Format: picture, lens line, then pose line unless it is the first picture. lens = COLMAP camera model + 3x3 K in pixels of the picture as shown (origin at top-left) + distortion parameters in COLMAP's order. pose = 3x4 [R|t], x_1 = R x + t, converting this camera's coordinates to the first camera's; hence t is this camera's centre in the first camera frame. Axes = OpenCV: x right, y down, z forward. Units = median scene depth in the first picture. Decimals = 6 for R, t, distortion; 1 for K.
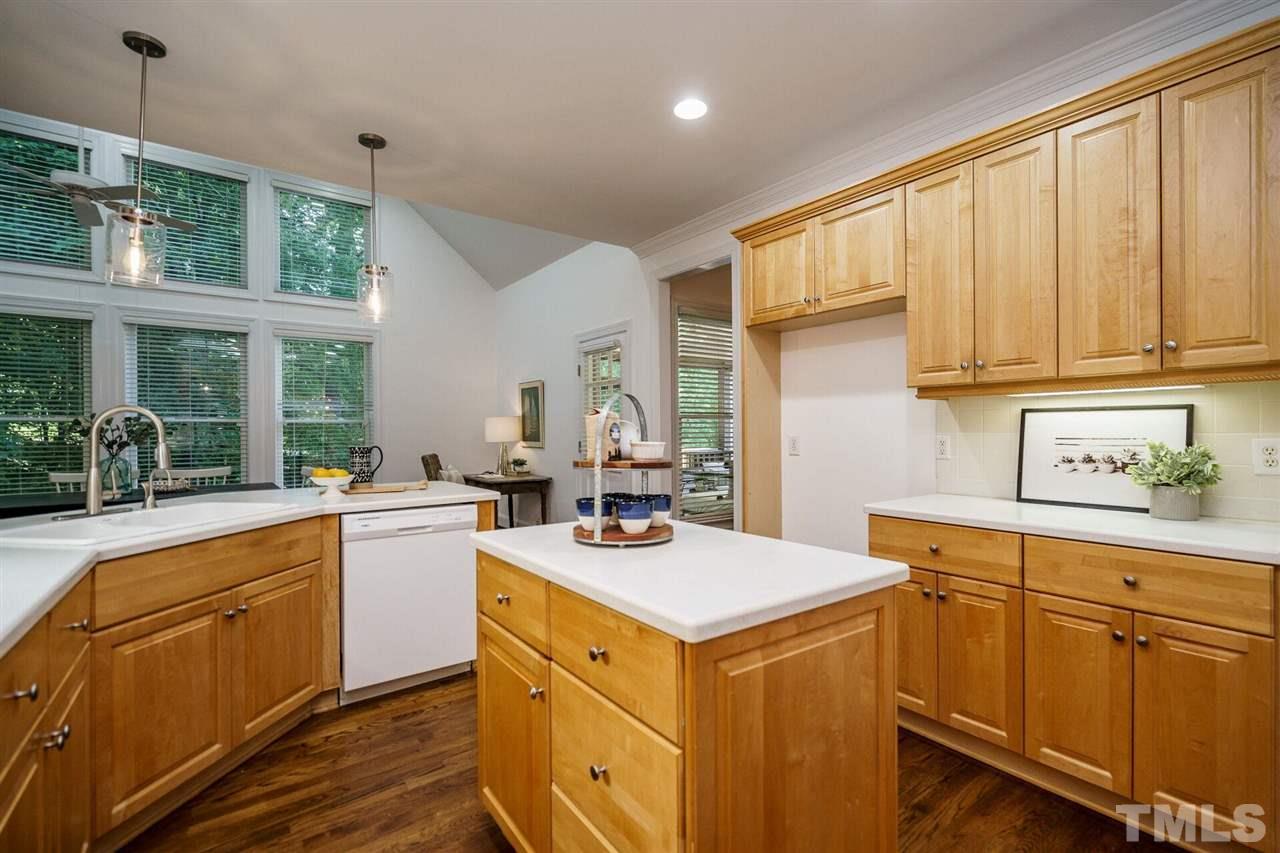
lens RADIAL K [[579.0, 0, 640.0], [0, 579.0, 426.5], [0, 0, 1]] dist [-0.000434, 0.000303]
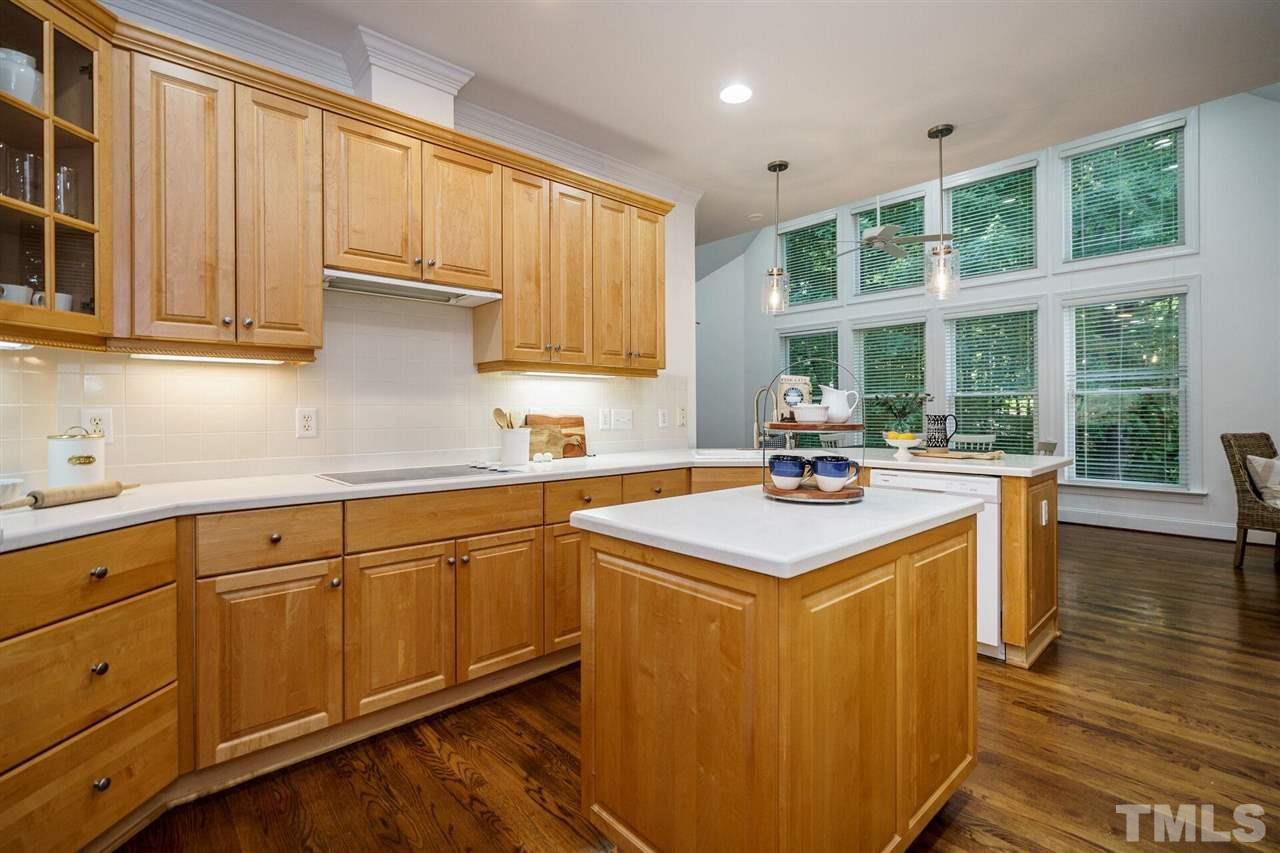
lens RADIAL K [[574.0, 0, 641.4], [0, 574.0, 409.7], [0, 0, 1]] dist [-0.003333, -0.000504]
pose [[0.116426, 0.003373, -0.993194, 0.536978], [0.010210, 0.999937, 0.004592, 0.014844], [0.993147, -0.010675, 0.116385, 0.321310]]
